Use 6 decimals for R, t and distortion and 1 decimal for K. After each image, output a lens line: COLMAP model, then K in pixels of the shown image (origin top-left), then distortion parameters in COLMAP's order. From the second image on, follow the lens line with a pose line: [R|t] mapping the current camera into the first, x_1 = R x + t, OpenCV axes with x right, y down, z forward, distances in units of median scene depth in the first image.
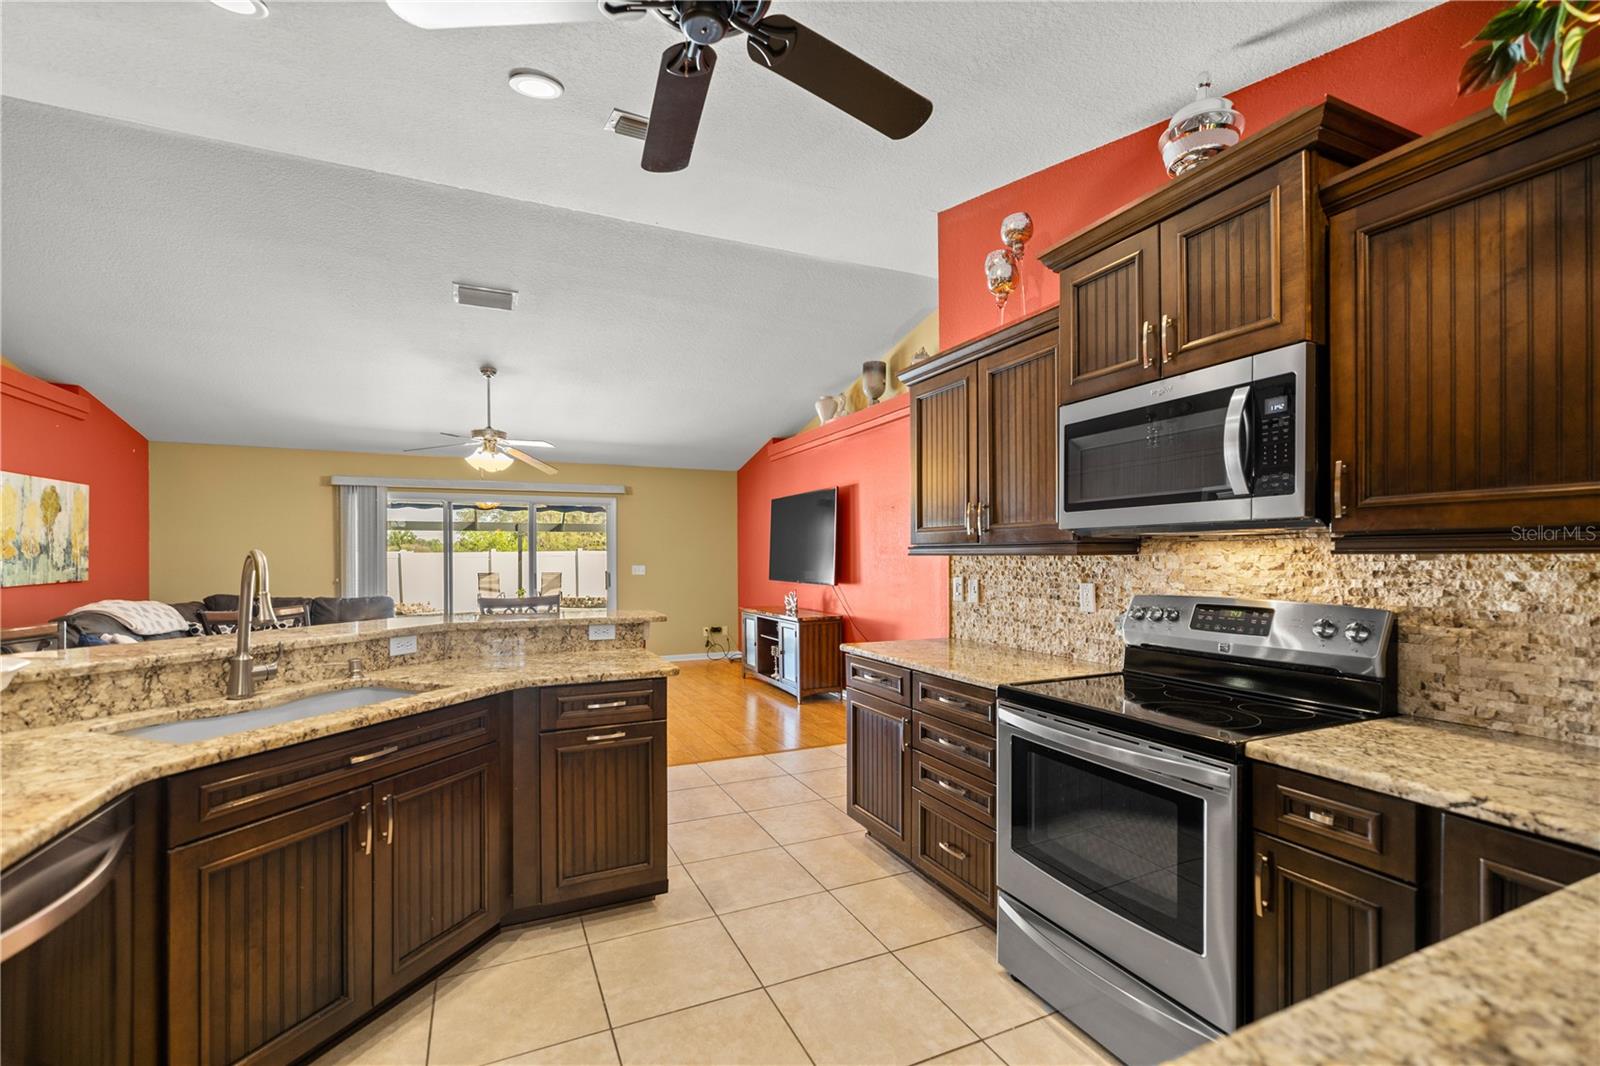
lens RADIAL K [[668.0, 0, 779.0], [0, 668.0, 532.6], [0, 0, 1]] dist [0.001255, -0.000022]
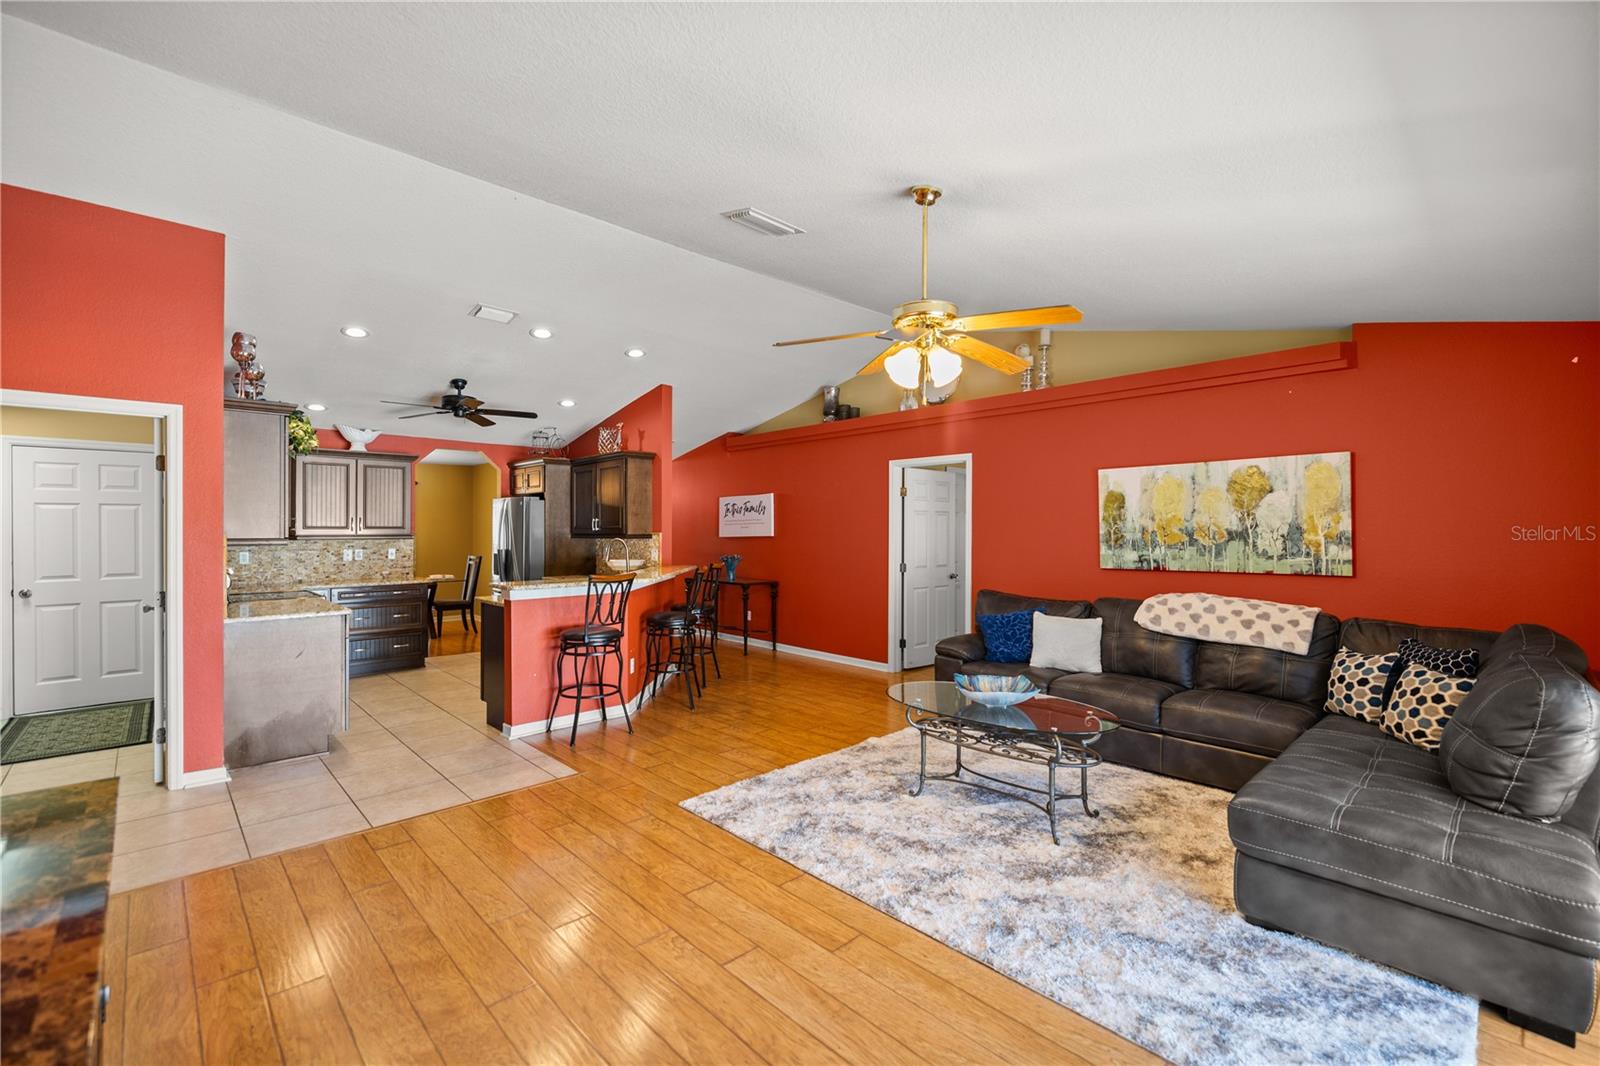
lens RADIAL K [[697.6, 0, 800.0], [0, 697.6, 533.0], [0, 0, 1]] dist [0.000028, -0.000267]
pose [[-0.941818, 0.002626, -0.336114, -0.147054], [0.012343, 0.999565, -0.026775, 0.031265], [0.335898, -0.029365, -0.941441, 1.339260]]
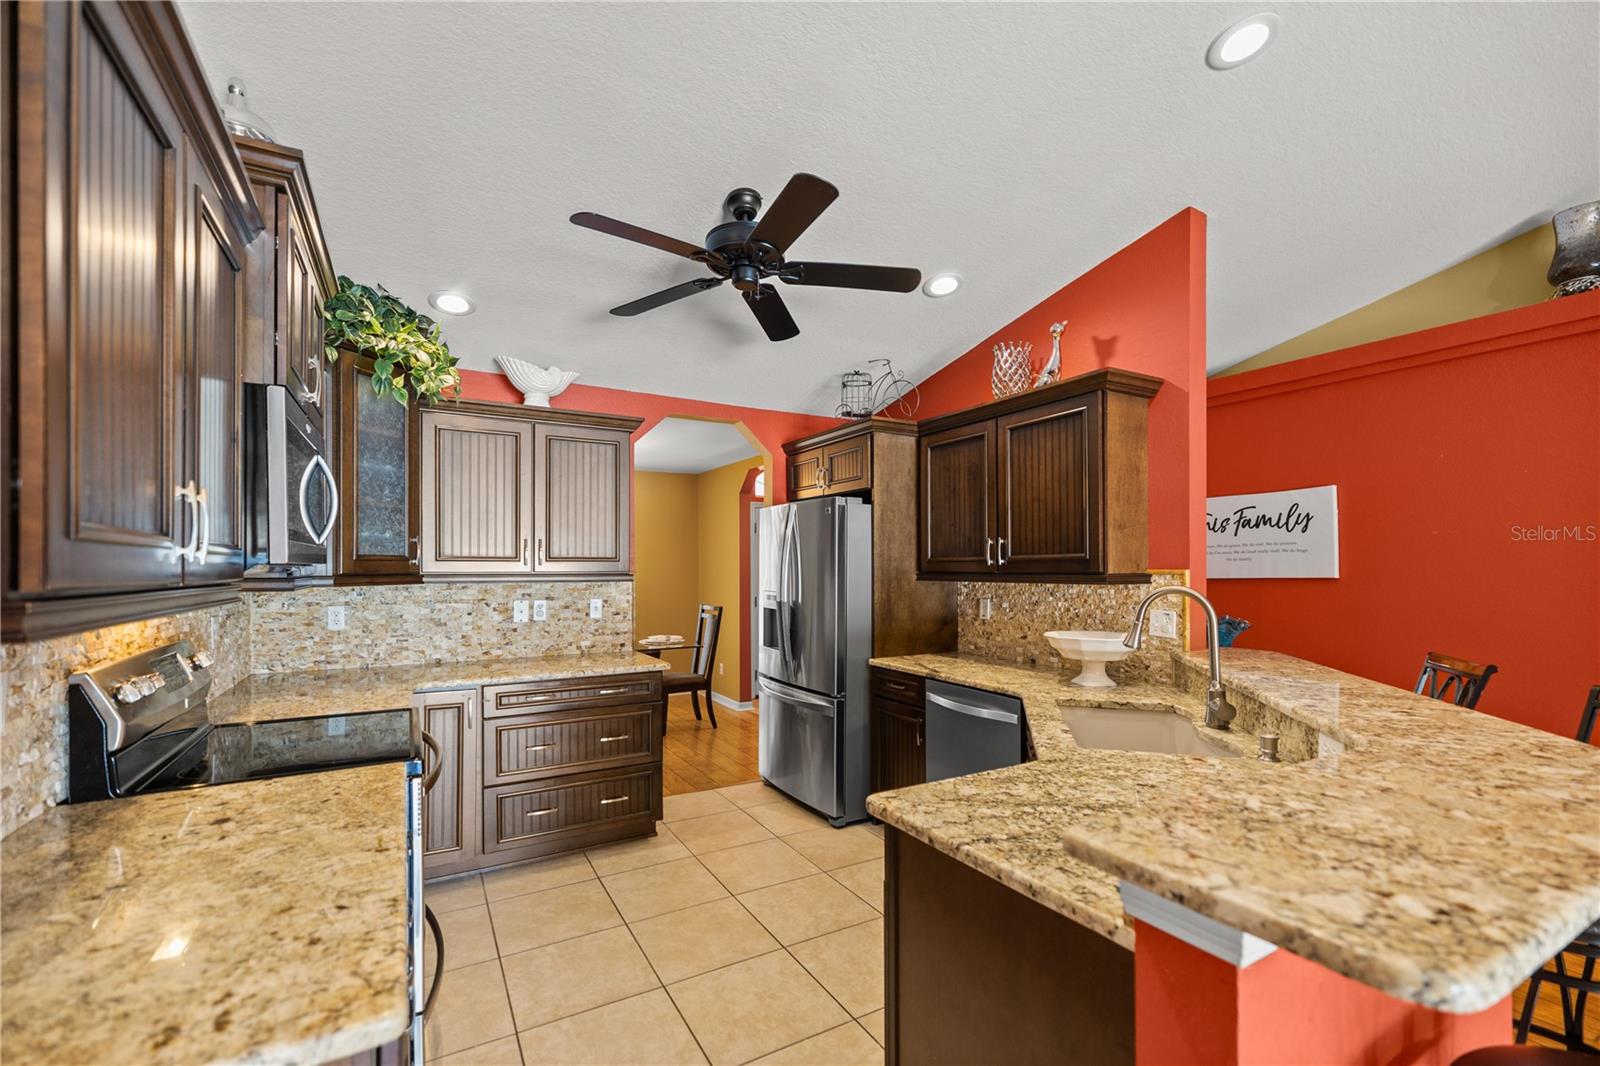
lens RADIAL K [[680.1, 0, 795.1], [0, 680.1, 581.5], [0, 0, 1]] dist [0.000404, -0.000039]
pose [[-0.994711, 0.002511, -0.102686, -0.008746], [0.004004, 0.999889, -0.014341, 0.011194], [0.102638, -0.014676, -0.994610, 0.623461]]
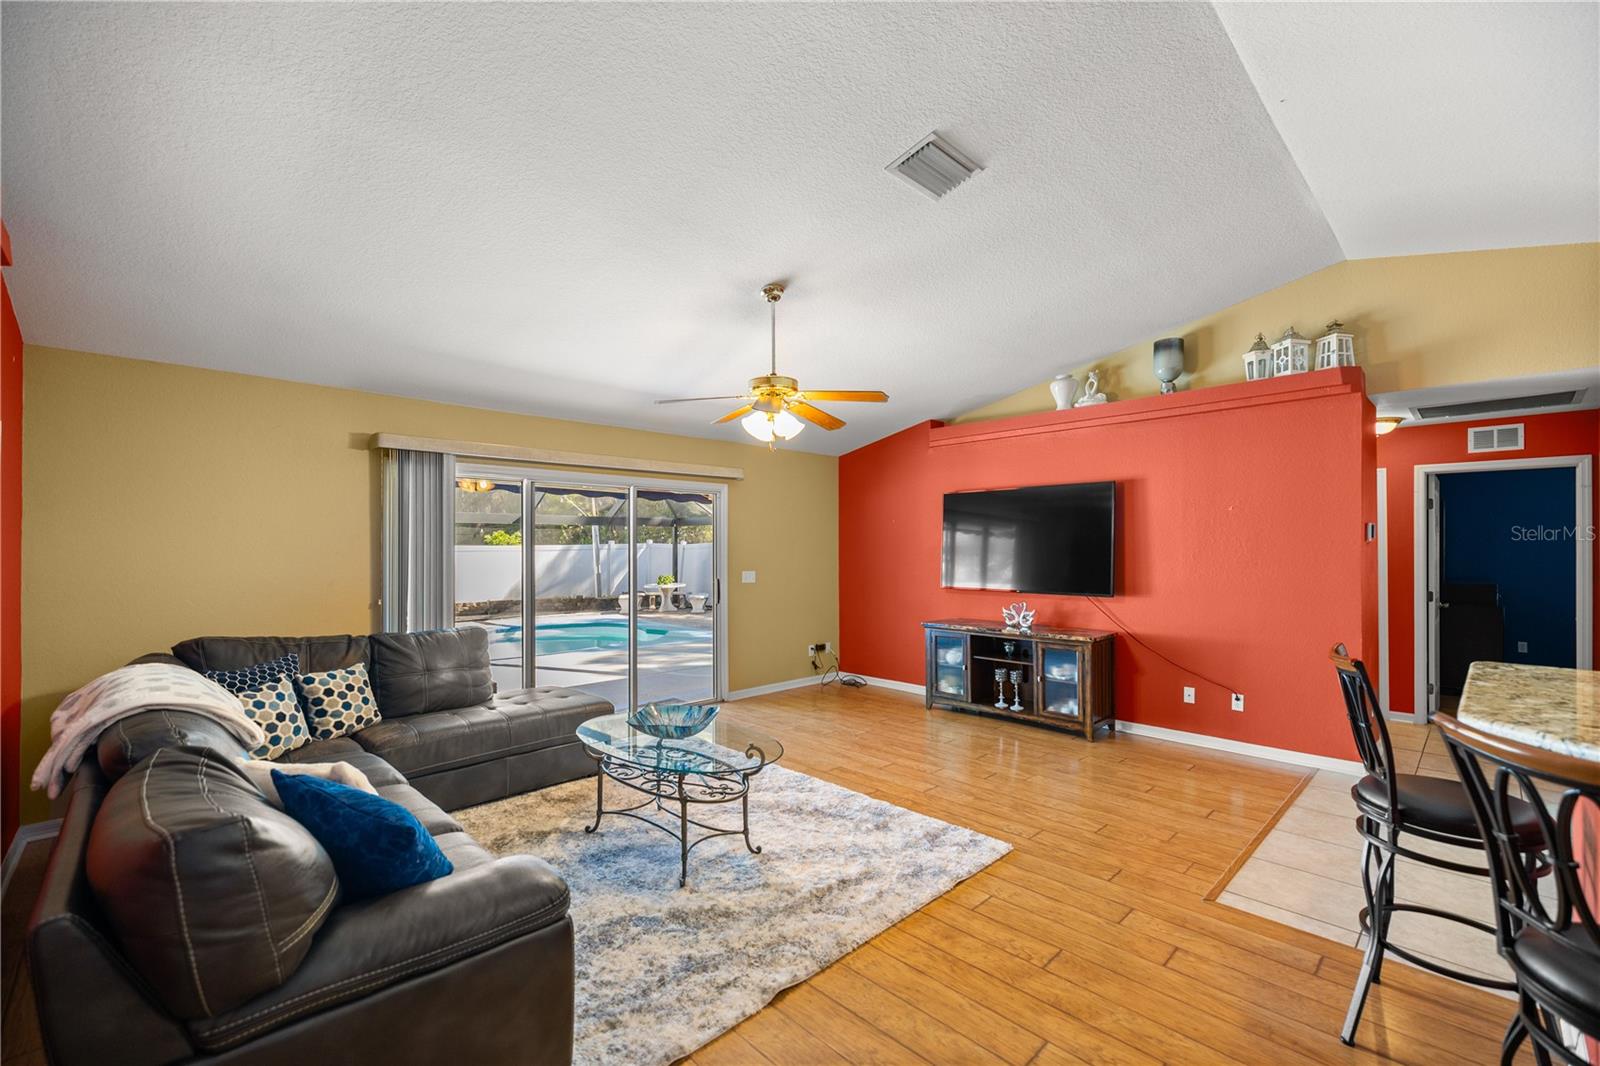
lens RADIAL K [[674.9, 0, 800.0], [0, 674.9, 533.0], [0, 0, 1]] dist [-0.001040, -0.000216]
pose [[0.937745, 0.010277, 0.347173, -0.585093], [-0.014114, 0.999864, 0.008525, -0.004420], [-0.347038, -0.012894, 0.937762, 0.321144]]
